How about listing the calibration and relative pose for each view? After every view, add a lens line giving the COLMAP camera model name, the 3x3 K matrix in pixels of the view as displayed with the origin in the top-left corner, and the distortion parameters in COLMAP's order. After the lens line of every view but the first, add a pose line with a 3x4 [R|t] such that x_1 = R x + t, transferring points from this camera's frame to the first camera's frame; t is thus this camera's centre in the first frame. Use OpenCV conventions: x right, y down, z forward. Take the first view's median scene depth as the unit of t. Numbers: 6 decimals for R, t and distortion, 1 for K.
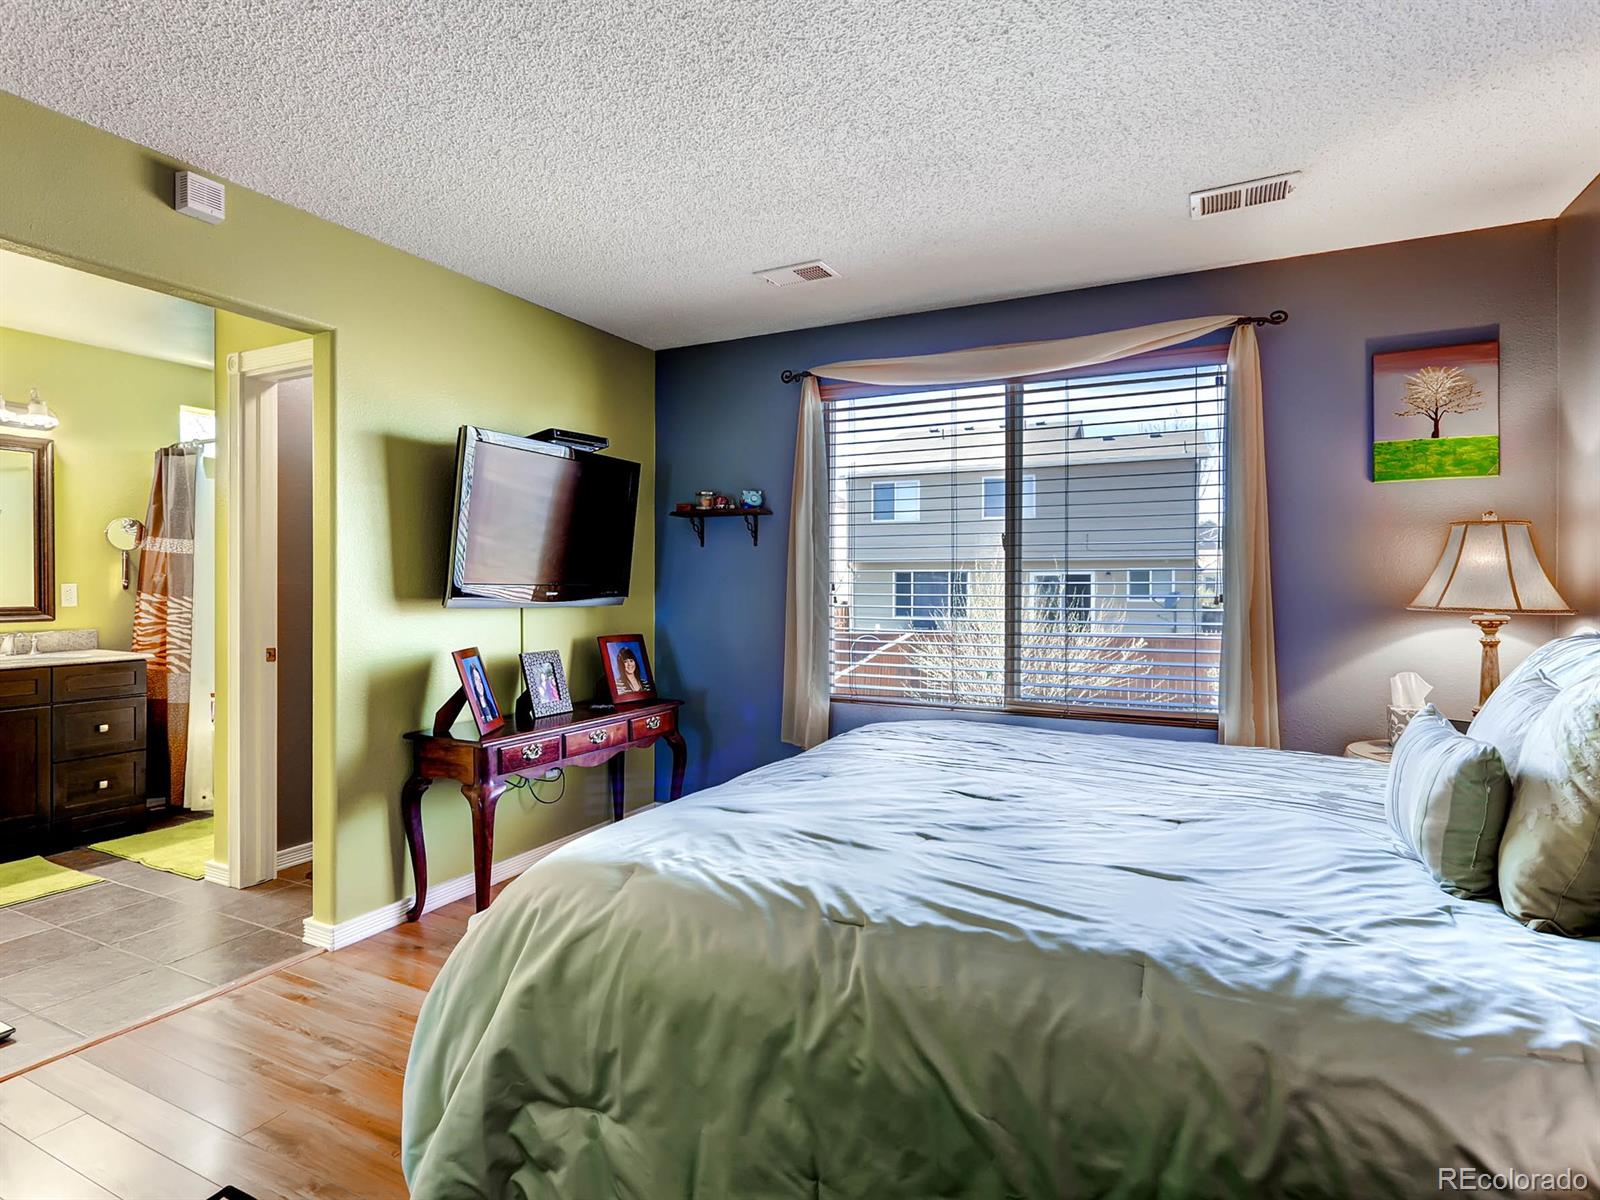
lens RADIAL K [[853.7, 0, 800.1], [0, 853.7, 578.2], [0, 0, 1]] dist [-0.002237, -0.000511]
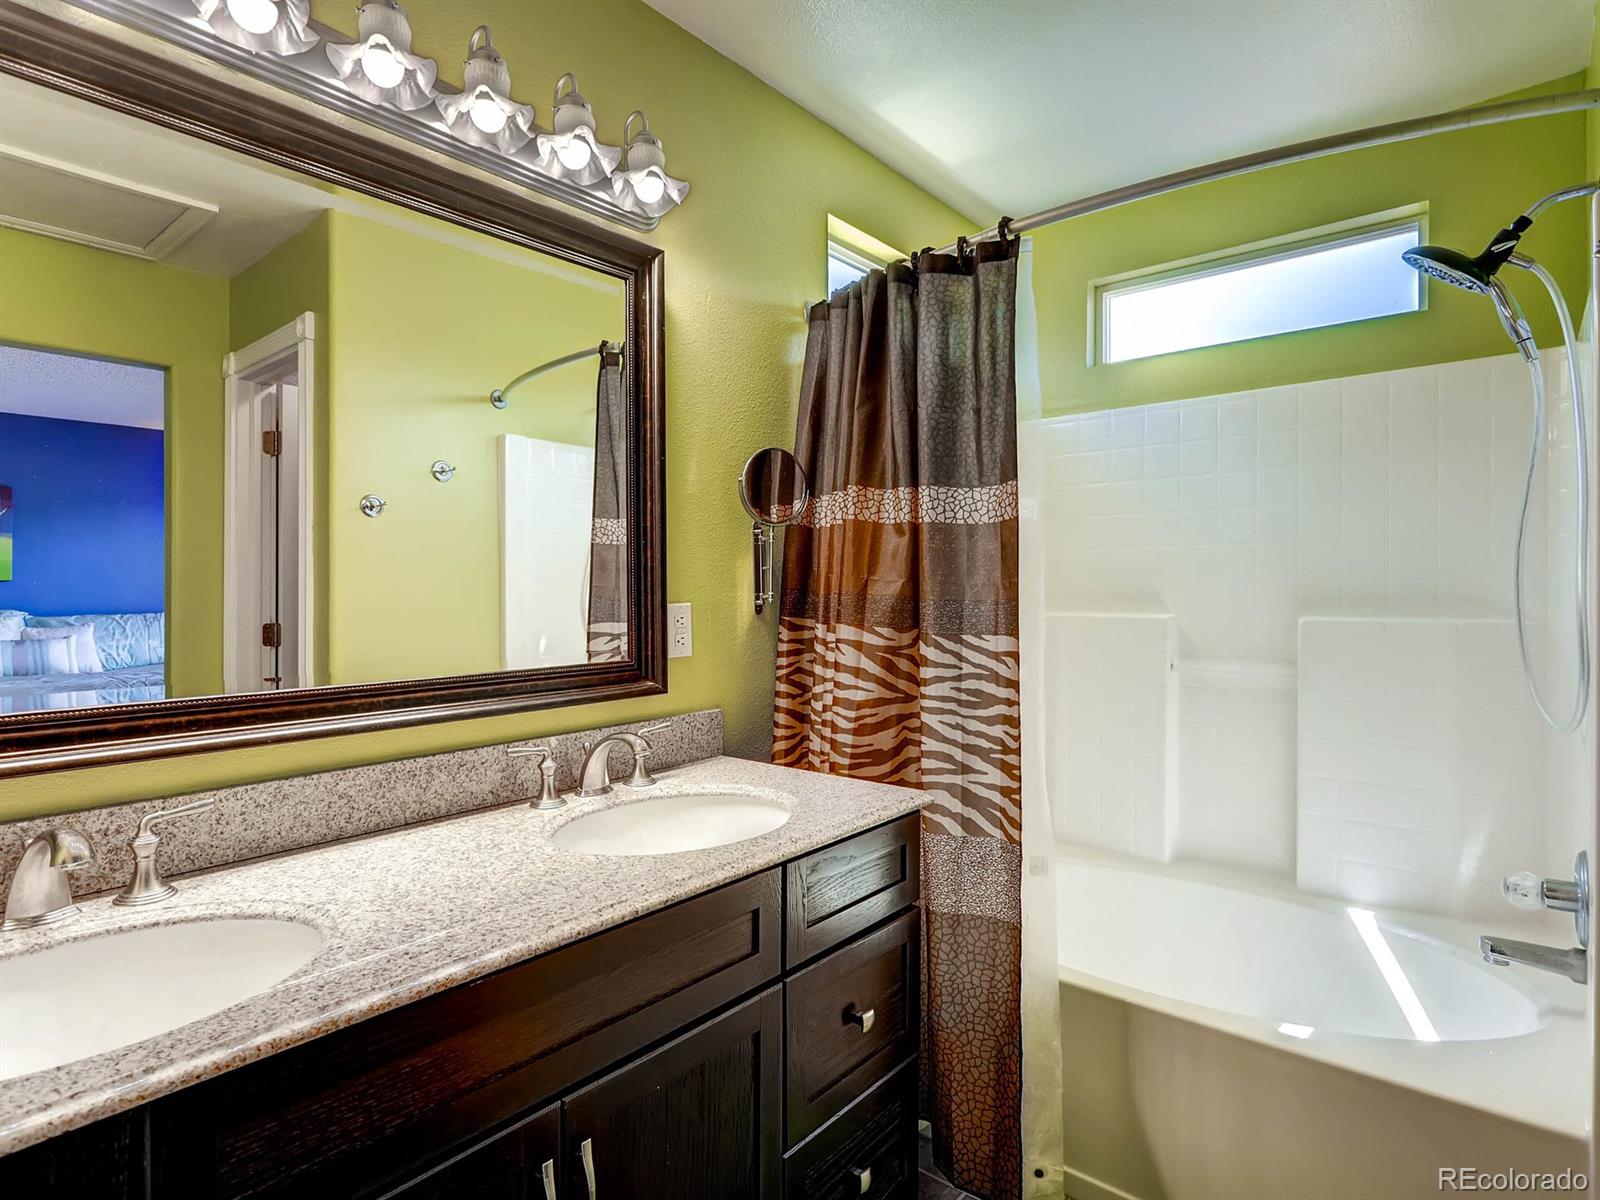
lens RADIAL K [[853.7, 0, 800.1], [0, 853.7, 578.2], [0, 0, 1]] dist [-0.002237, -0.000511]
pose [[0.972765, -0.010064, -0.231576, -0.702138], [0.008327, 0.999929, -0.008477, -0.001534], [0.231645, 0.006317, 0.972780, 0.602600]]
